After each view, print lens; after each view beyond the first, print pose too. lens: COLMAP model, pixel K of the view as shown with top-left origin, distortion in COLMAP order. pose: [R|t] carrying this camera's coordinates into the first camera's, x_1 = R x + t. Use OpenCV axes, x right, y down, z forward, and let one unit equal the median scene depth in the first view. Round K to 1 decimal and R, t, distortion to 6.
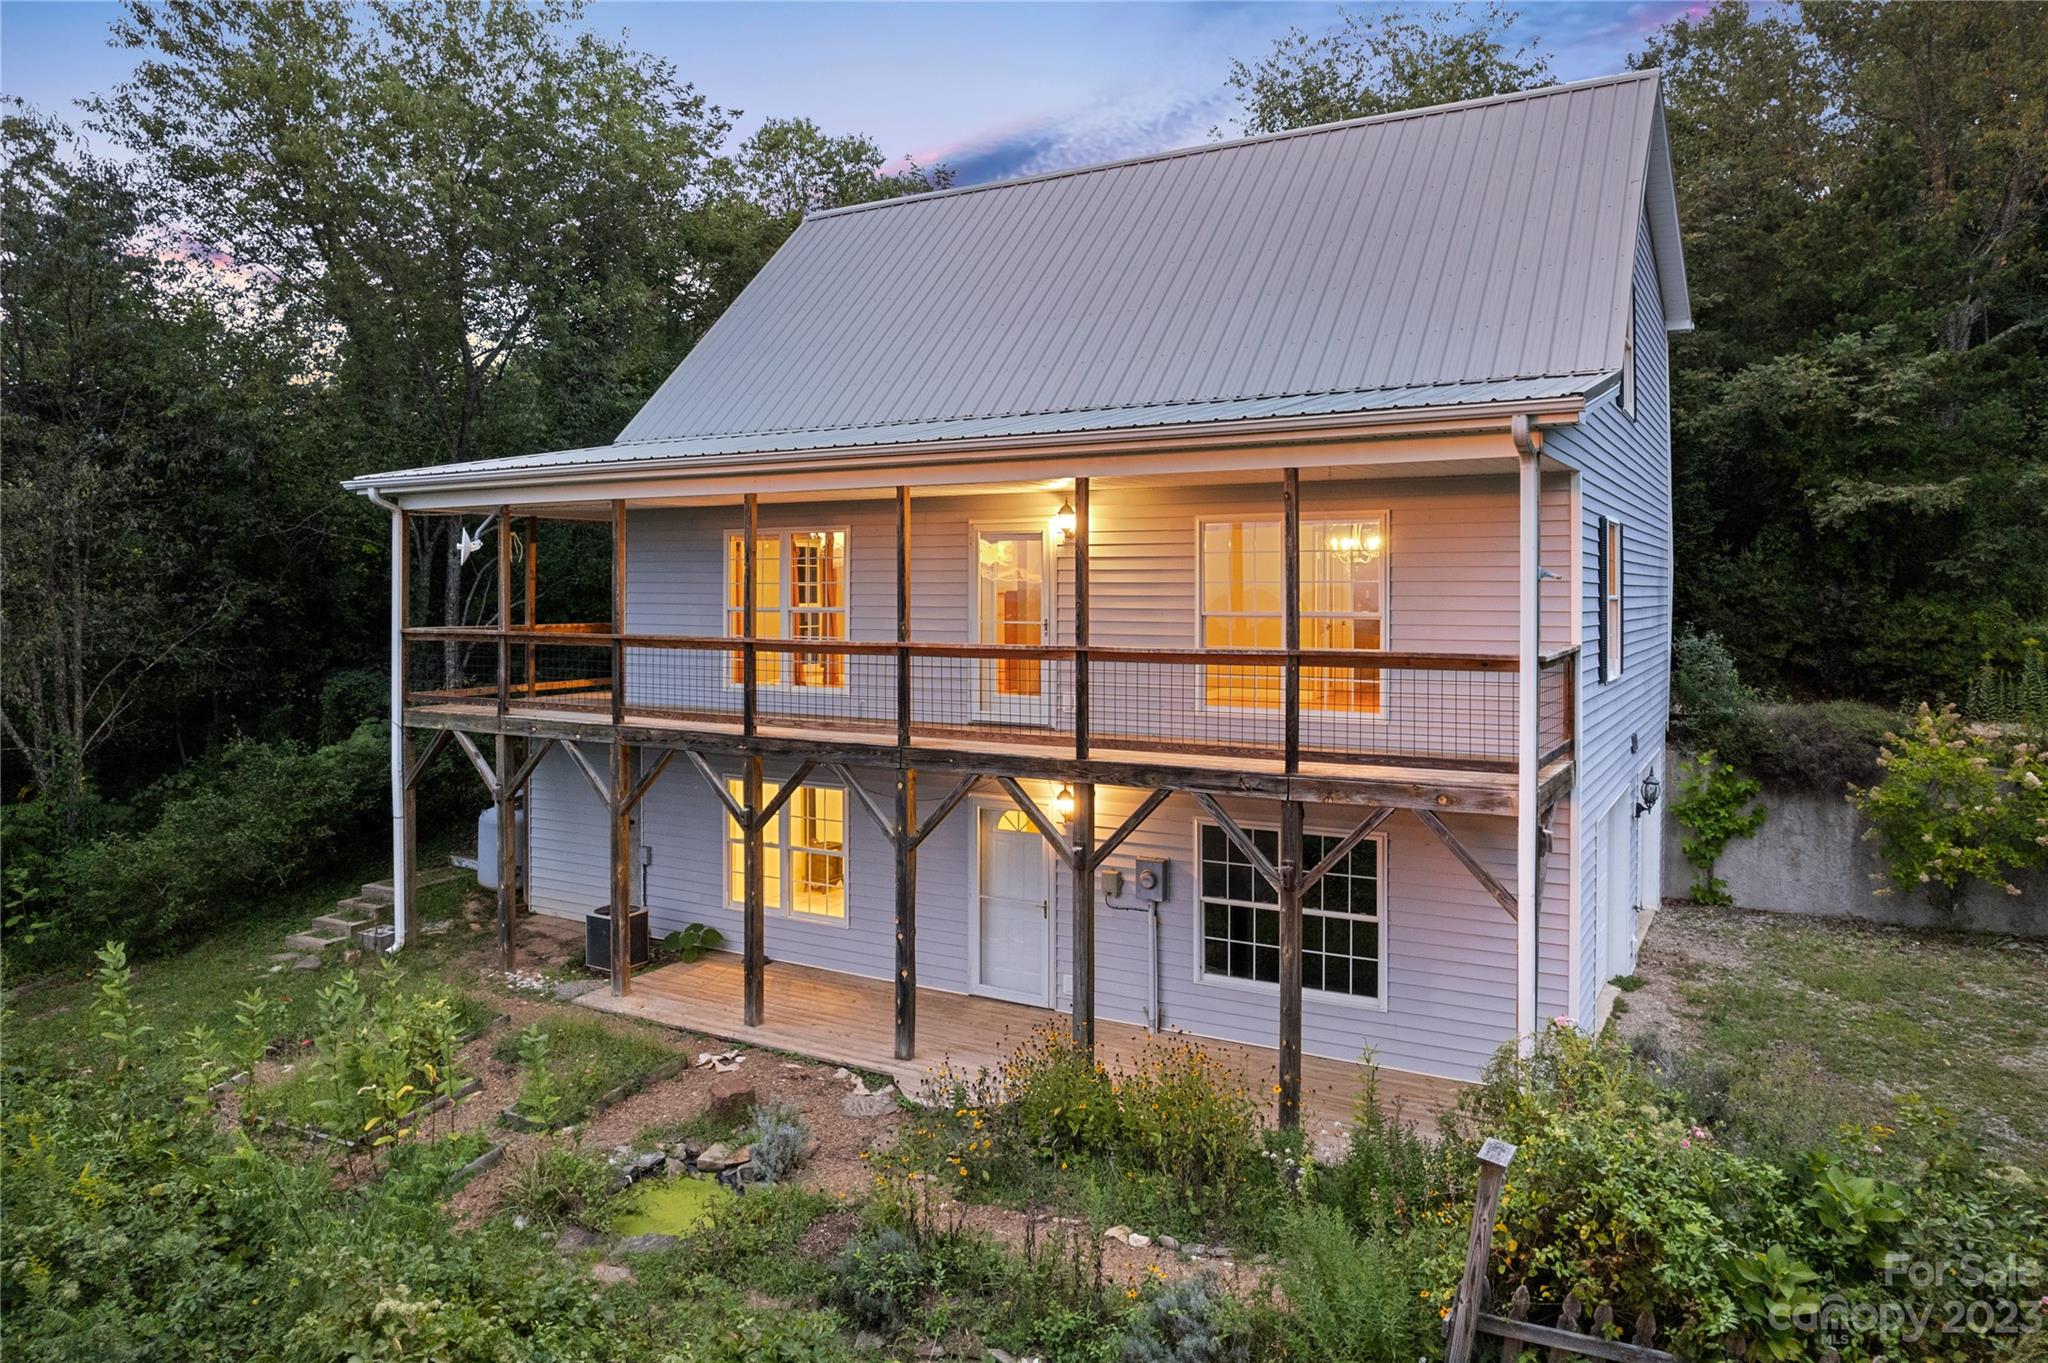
lens RADIAL K [[1342.6, 0, 1027.2], [0, 1342.6, 616.7], [0, 0, 1]] dist [-0.007839, -0.000165]
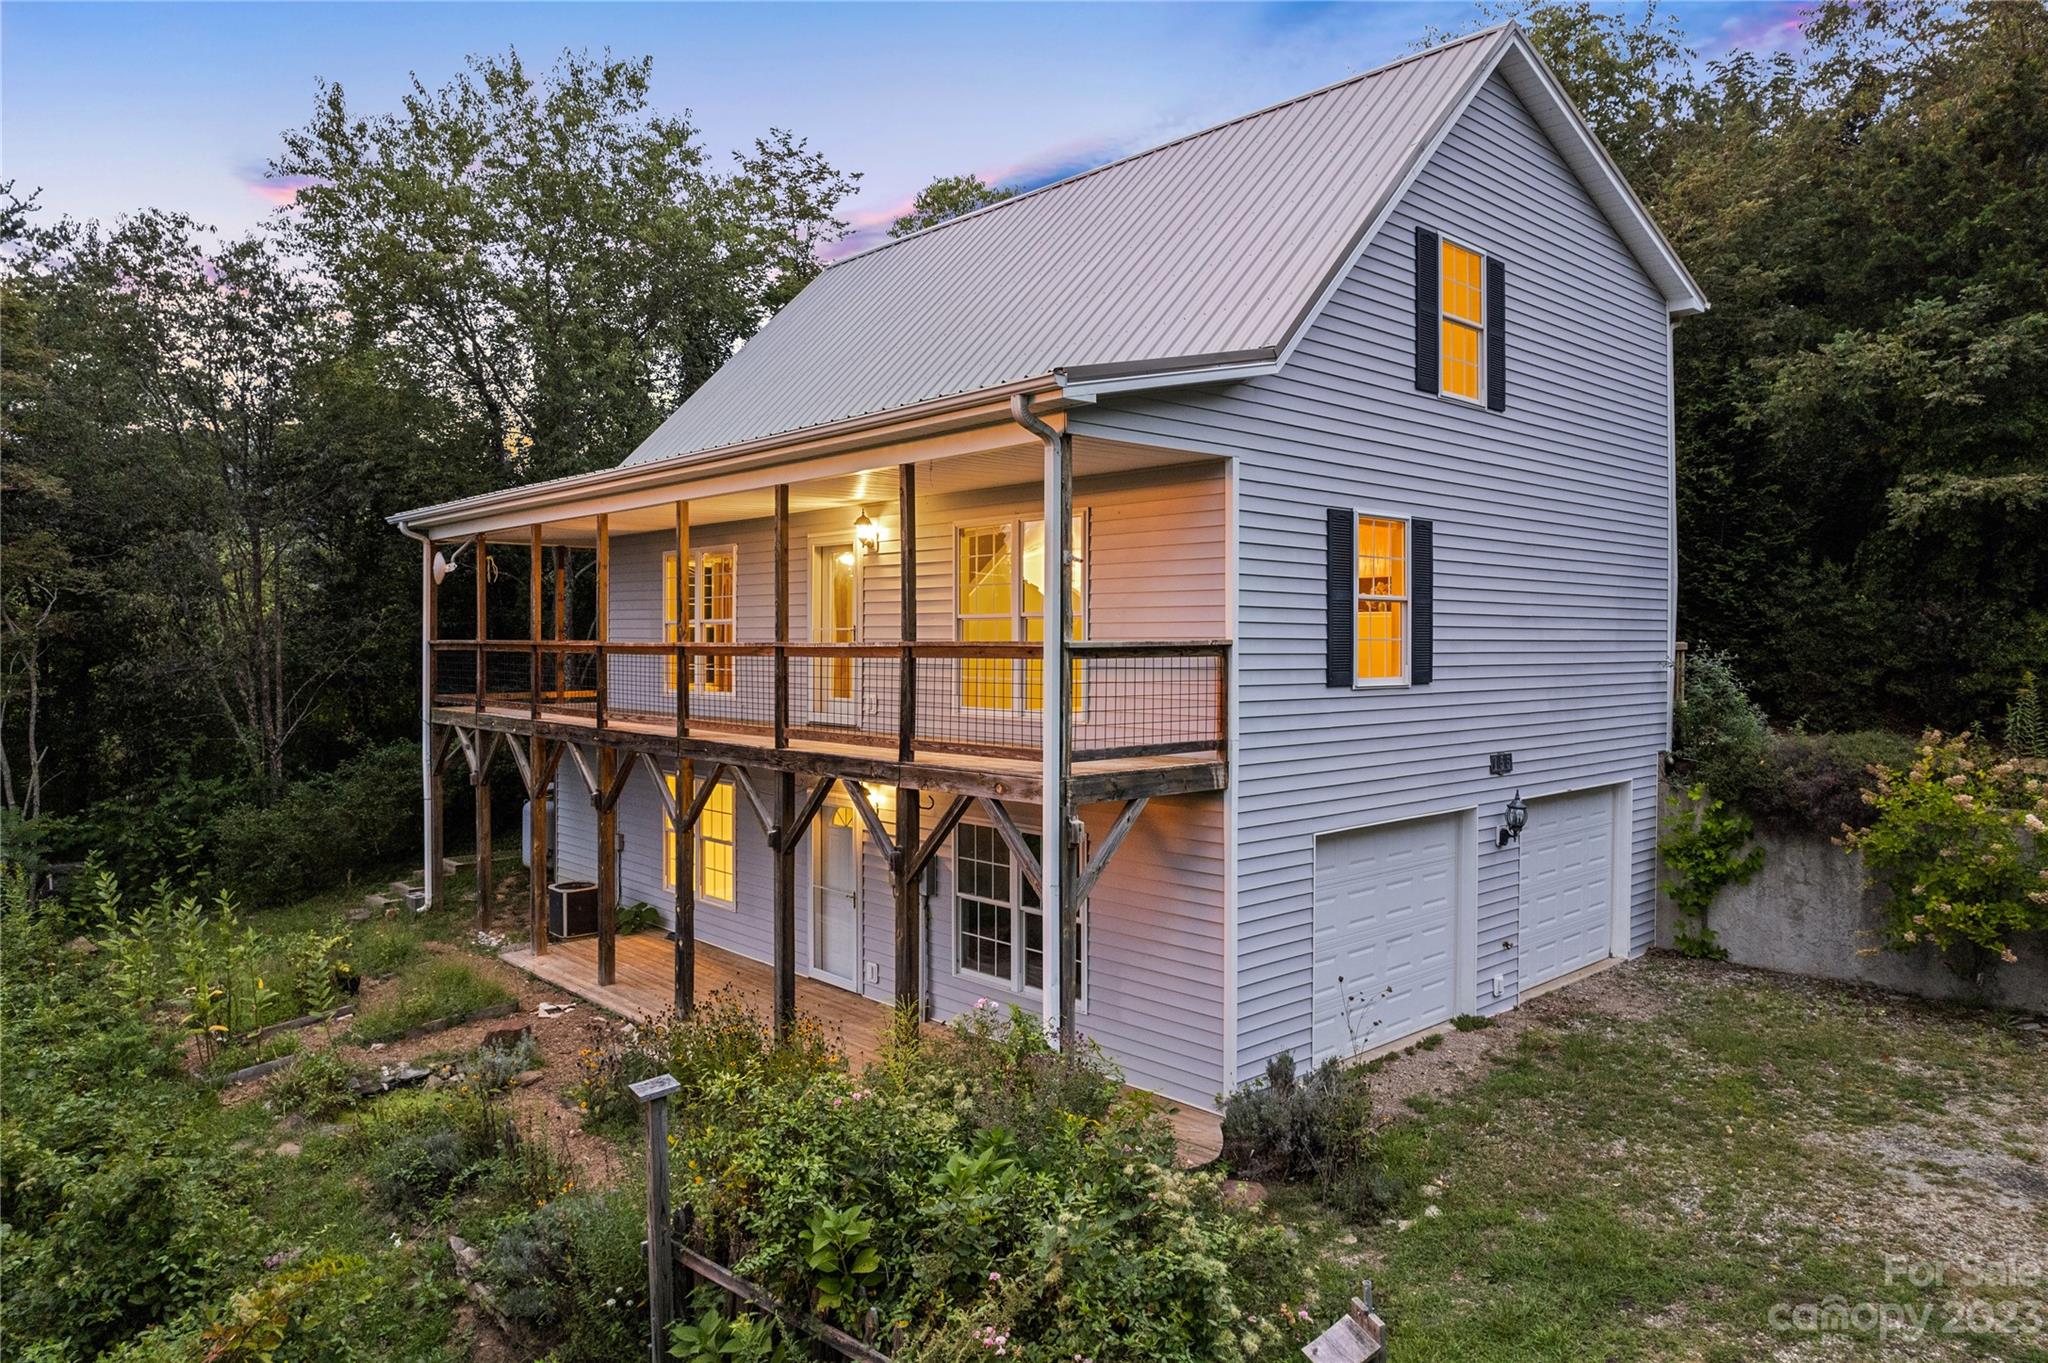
lens RADIAL K [[1321.4, 0, 1024.0], [0, 1321.4, 681.5], [0, 0, 1]] dist [-0.007261, -0.000053]
pose [[0.954290, 0.009702, -0.298724, 0.386357], [-0.006554, 0.999912, 0.011538, 0.028459], [0.298809, -0.009053, 0.954270, 0.042239]]
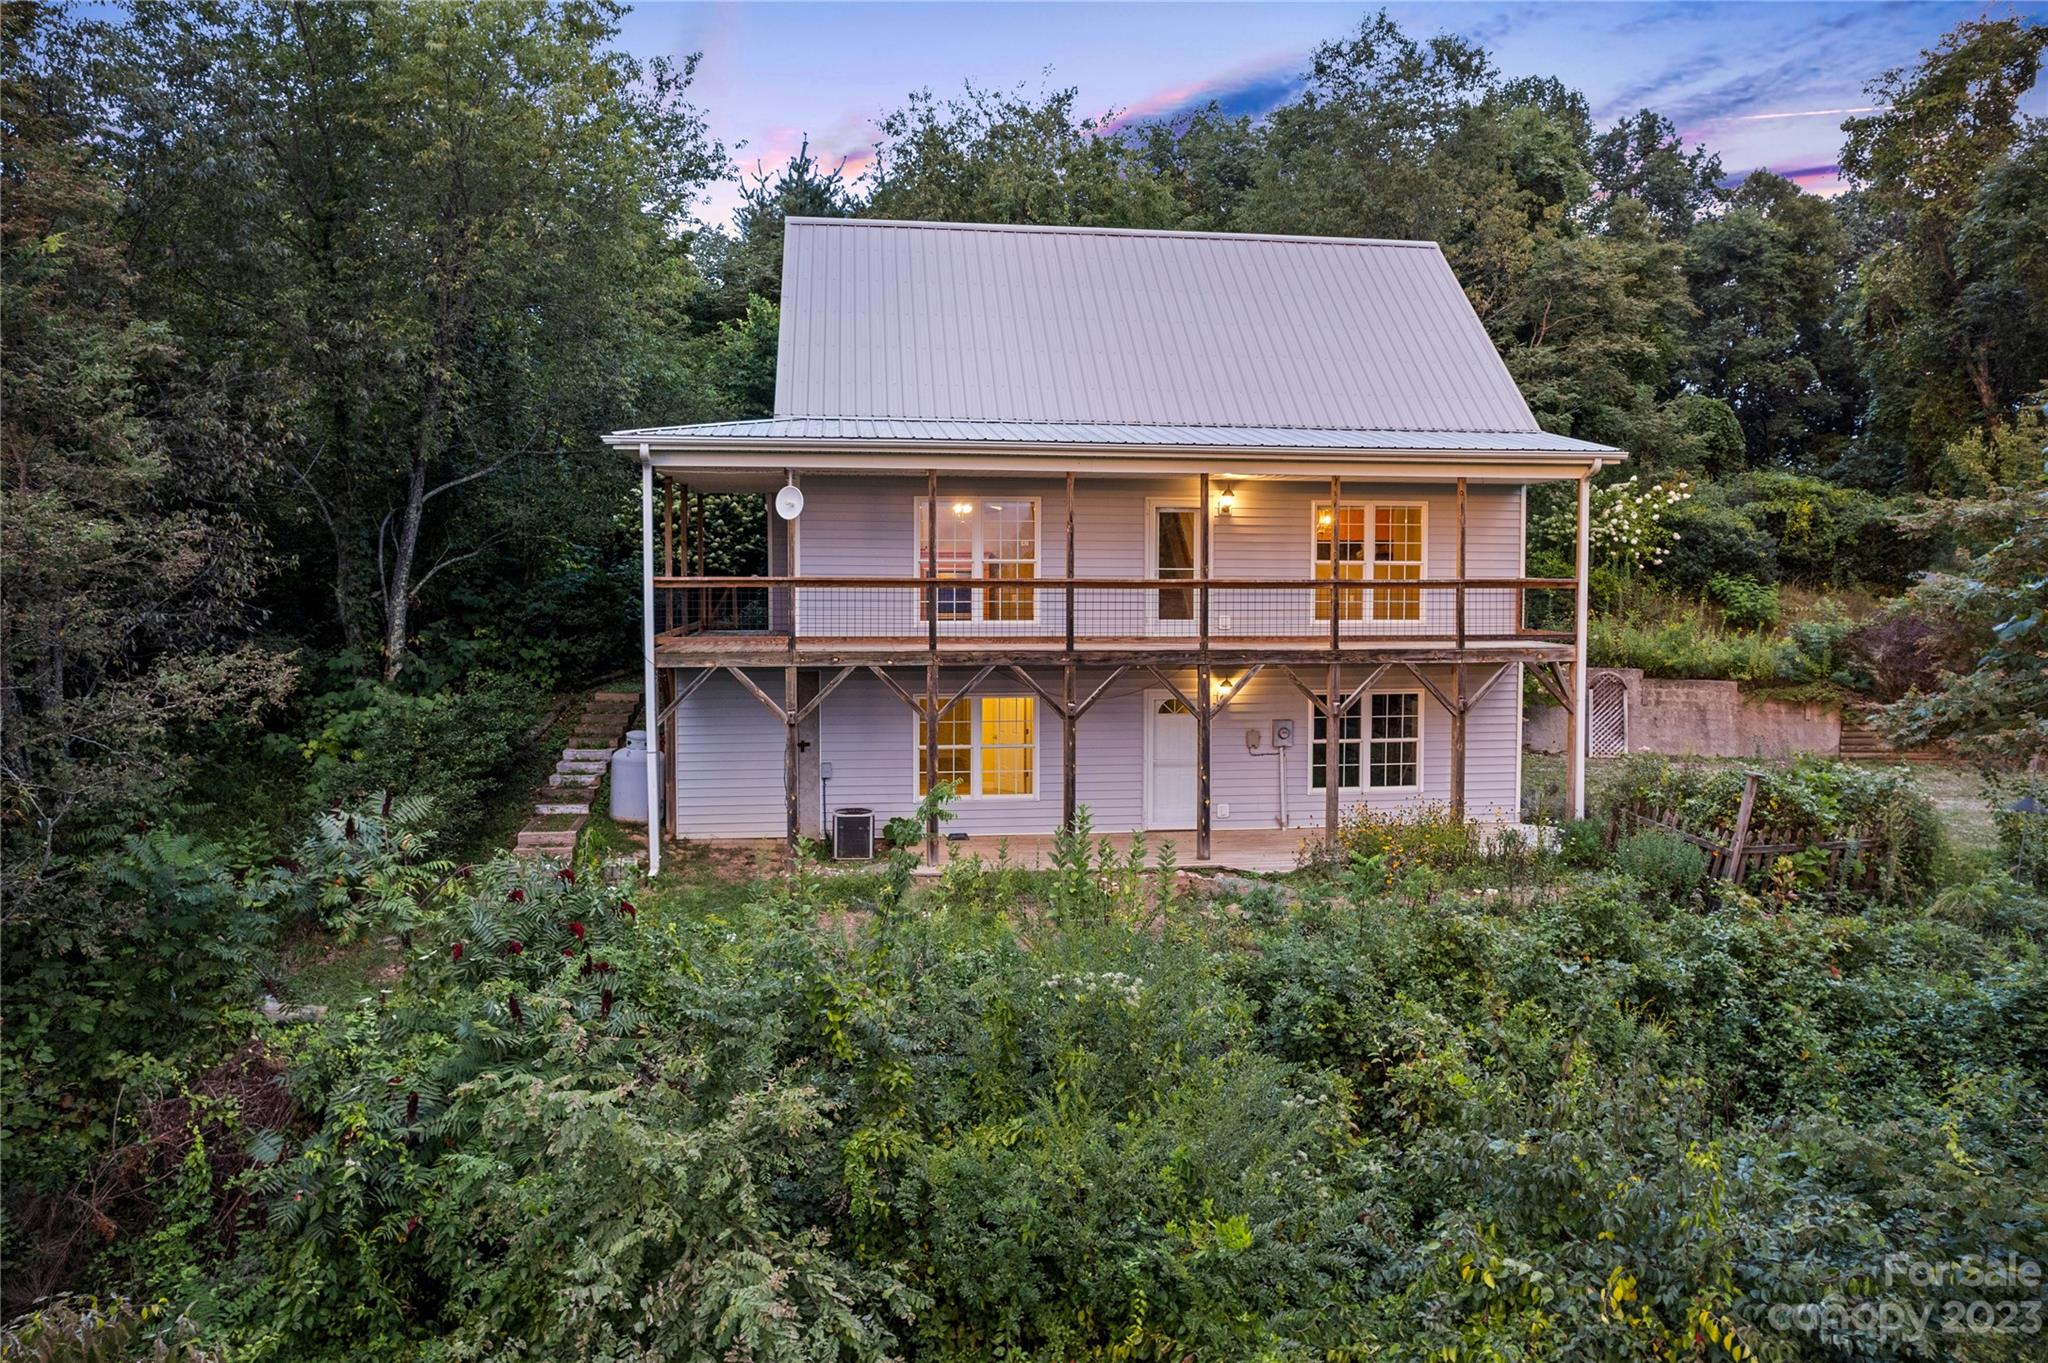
lens RADIAL K [[1342.6, 0, 1027.2], [0, 1342.6, 616.7], [0, 0, 1]] dist [-0.007839, -0.000165]
pose [[0.798529, -0.043367, 0.600393, -0.871986], [0.003408, 0.997711, 0.067534, -0.030237], [-0.601947, -0.051882, 0.796849, -0.035206]]
